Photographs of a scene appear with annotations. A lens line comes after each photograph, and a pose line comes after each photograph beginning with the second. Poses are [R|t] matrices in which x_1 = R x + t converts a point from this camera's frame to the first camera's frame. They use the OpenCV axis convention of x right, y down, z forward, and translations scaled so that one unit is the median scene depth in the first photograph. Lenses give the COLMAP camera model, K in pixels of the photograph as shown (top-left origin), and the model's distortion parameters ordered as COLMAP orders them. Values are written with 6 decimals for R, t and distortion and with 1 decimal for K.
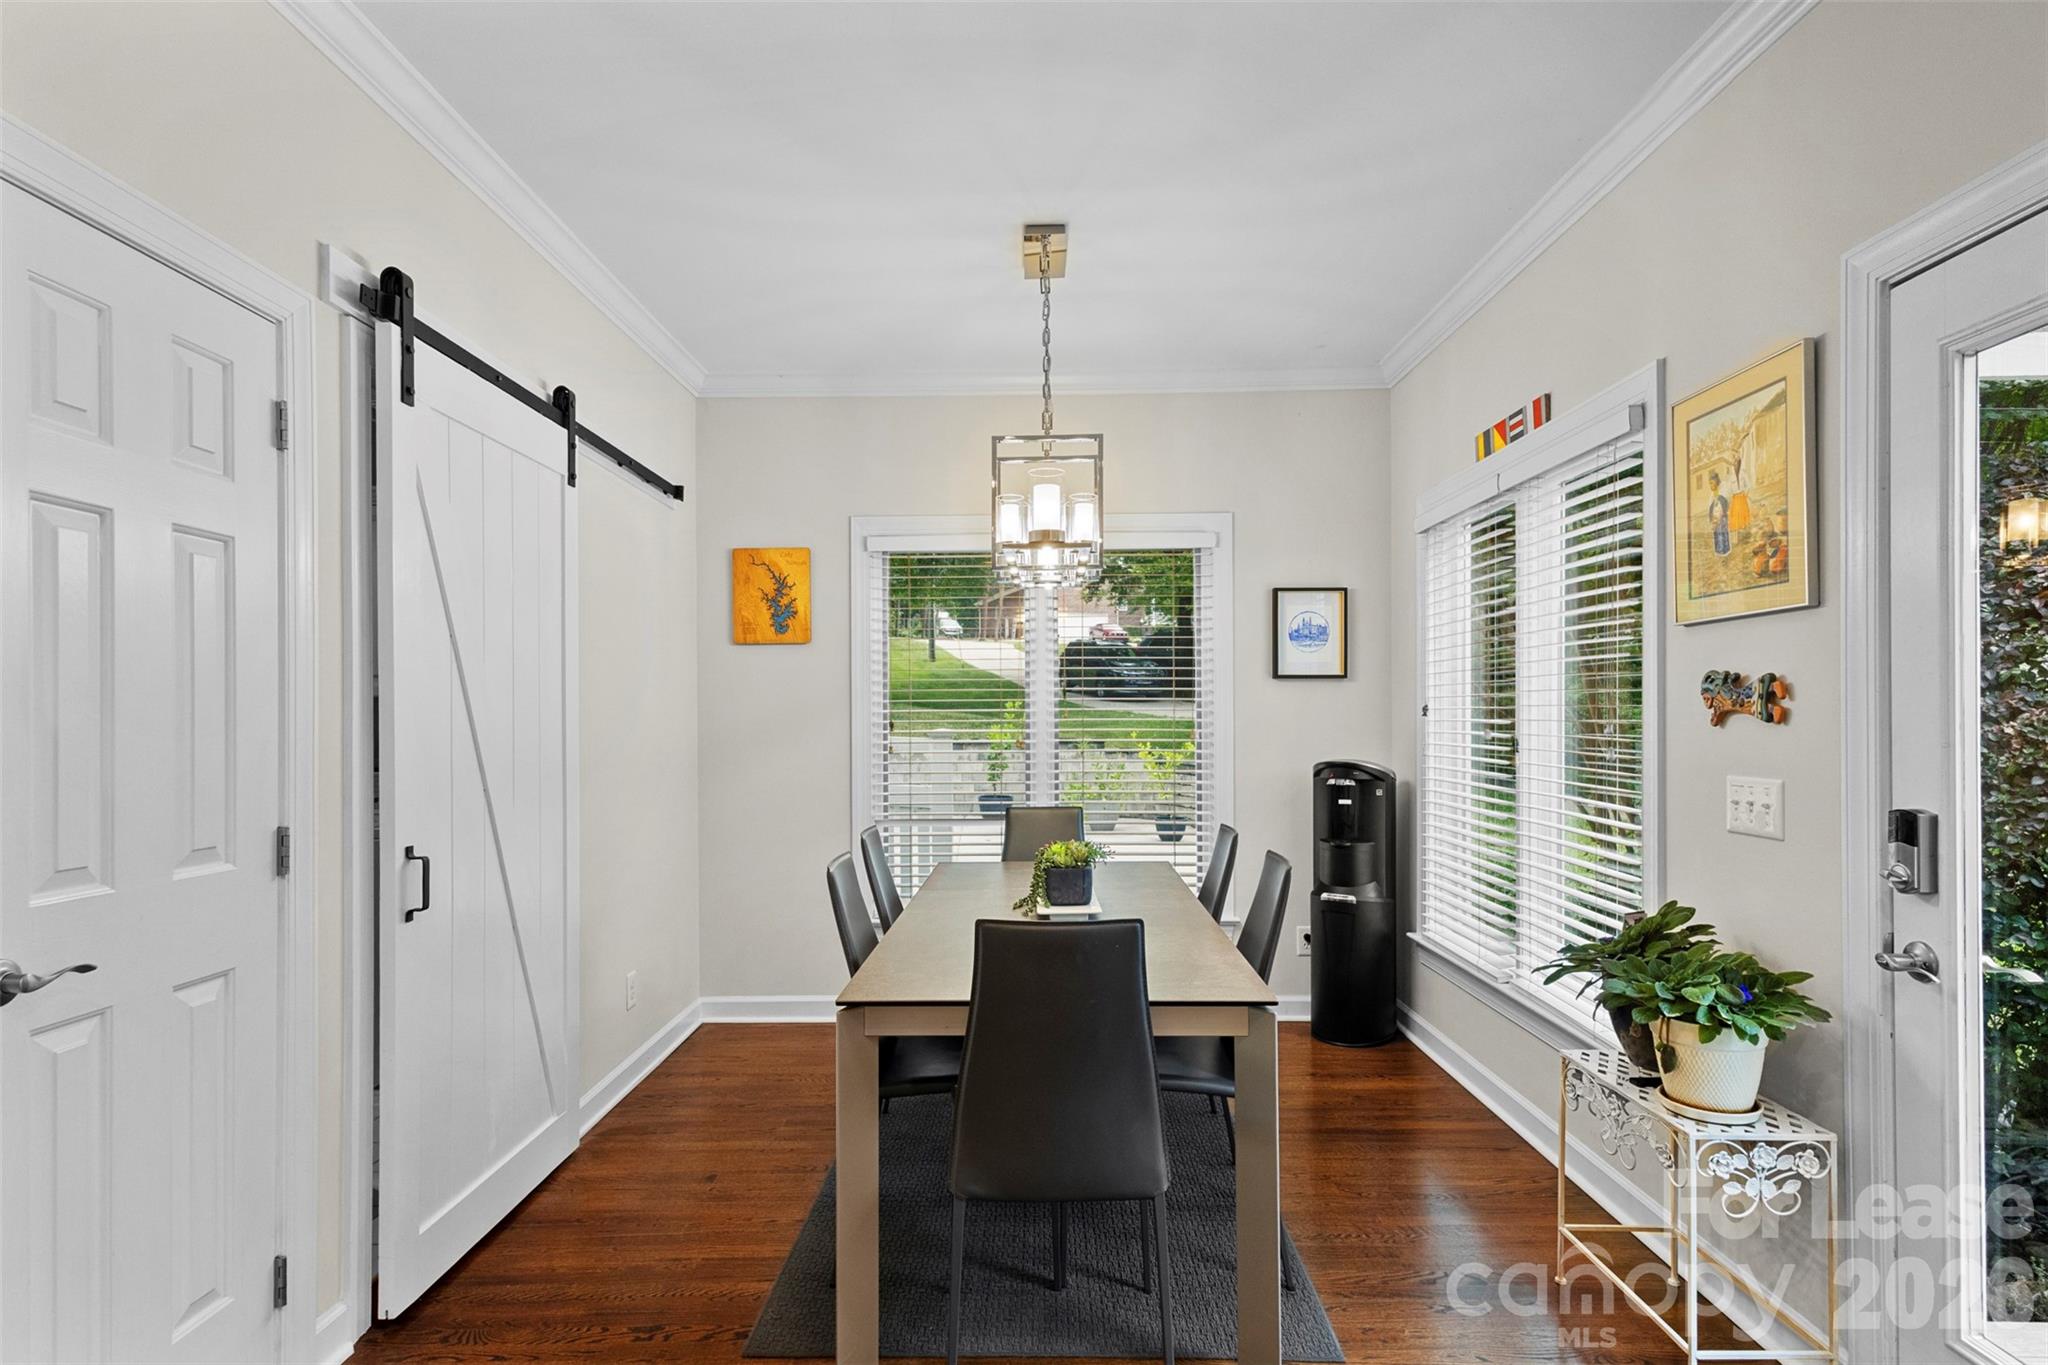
lens RADIAL K [[1051.1, 0, 1018.6], [0, 1051.1, 712.4], [0, 0, 1]] dist [0.019536, 0.000667]
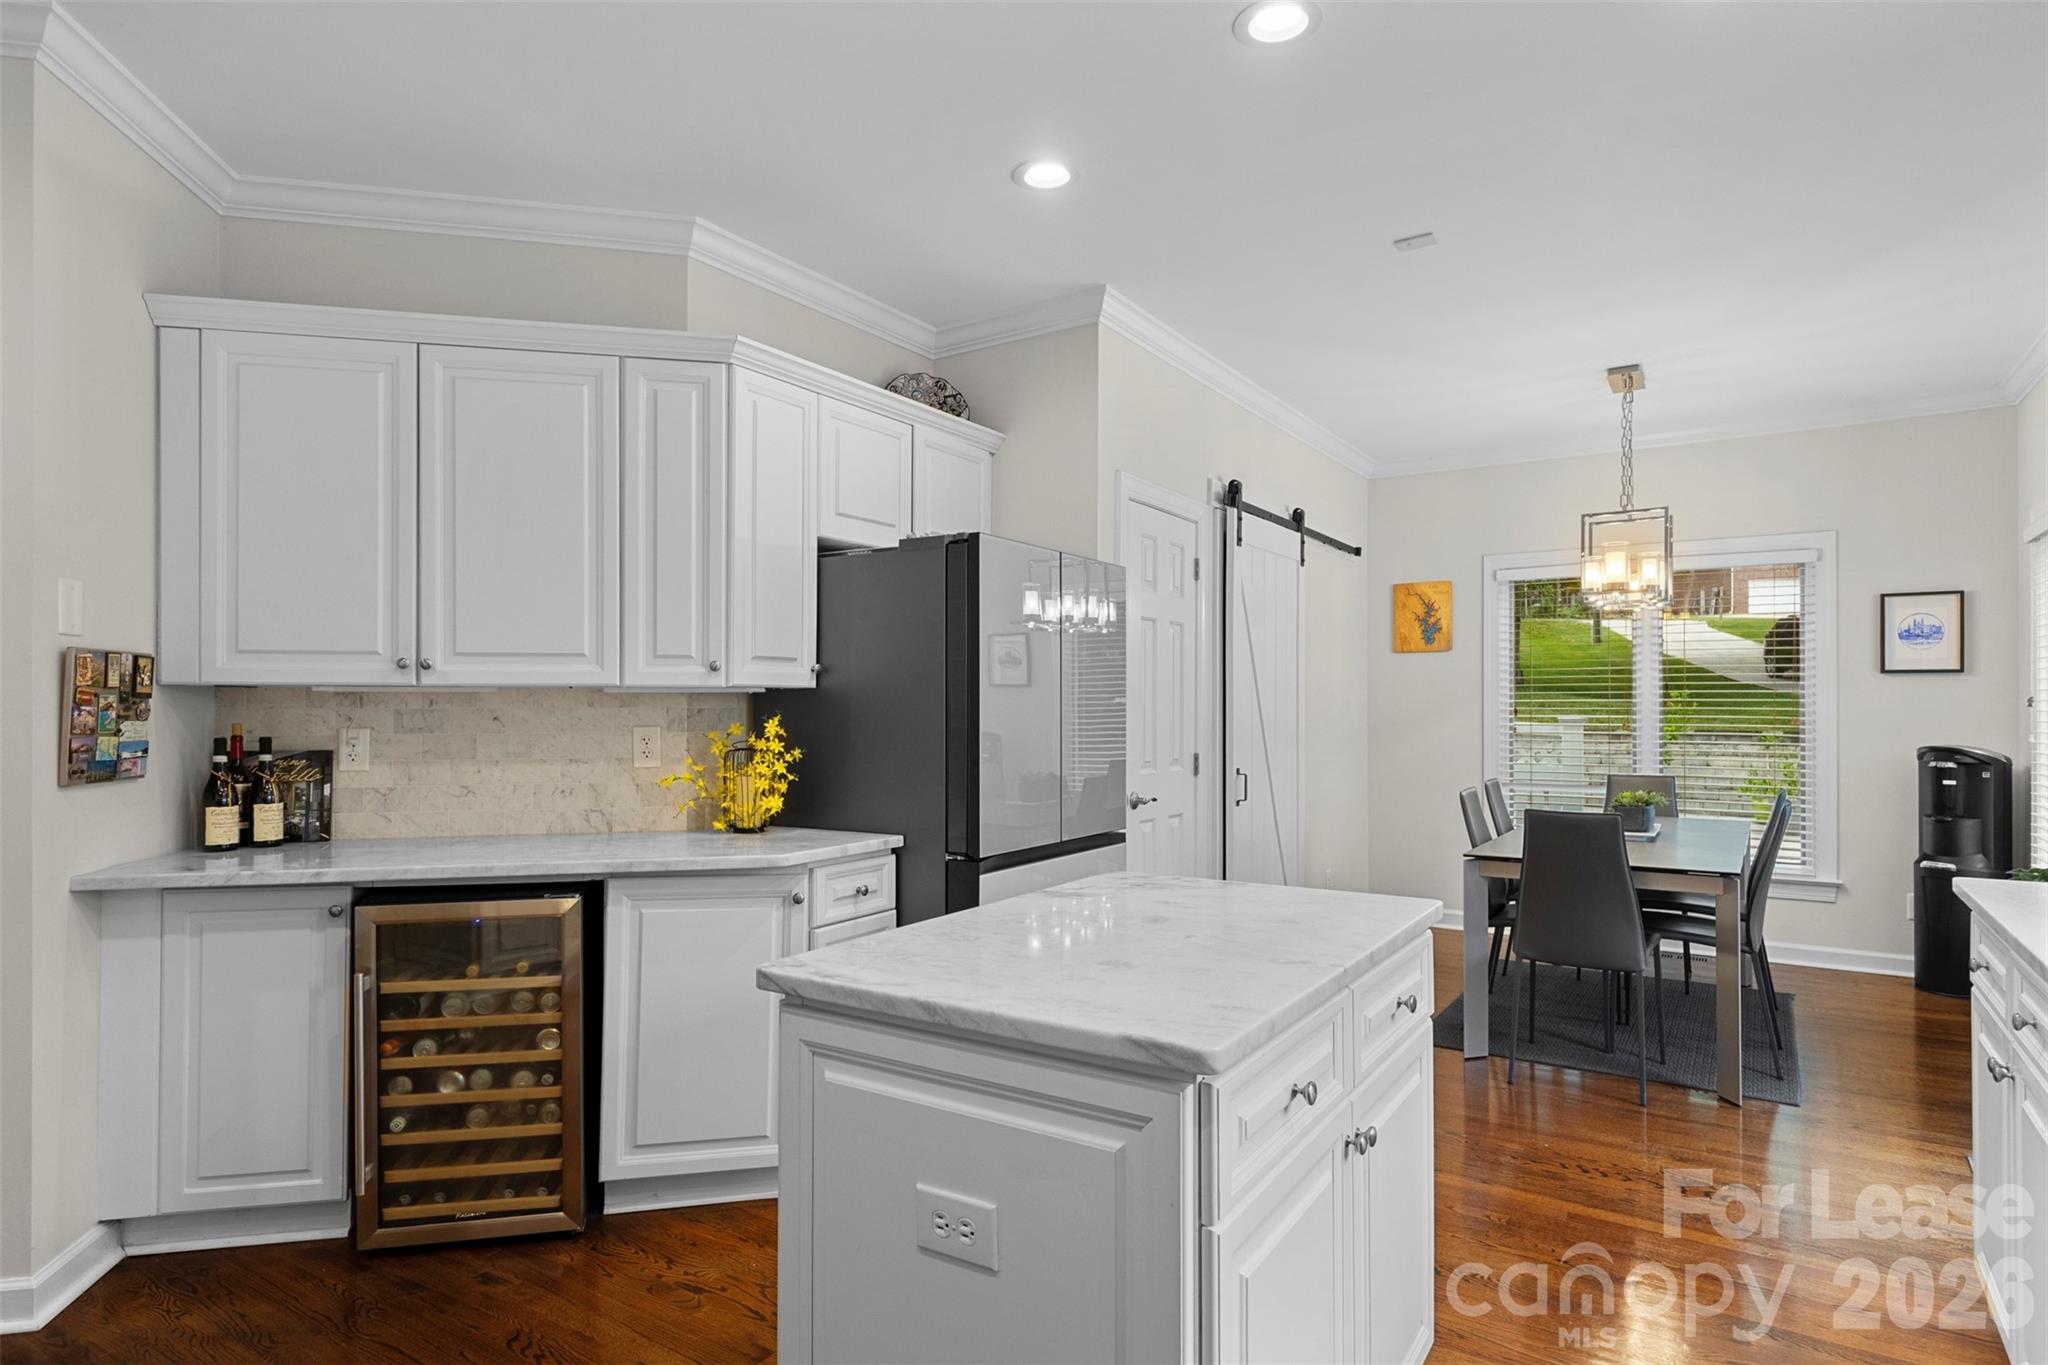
lens RADIAL K [[1073.2, 0, 1028.0], [0, 1073.2, 703.2], [0, 0, 1]] dist [-0.000618, 0.000258]
pose [[0.840877, 0.005005, -0.541203, 0.100698], [-0.003673, 0.999987, 0.003541, -0.000543], [0.541213, -0.000990, 0.840885, -0.502964]]
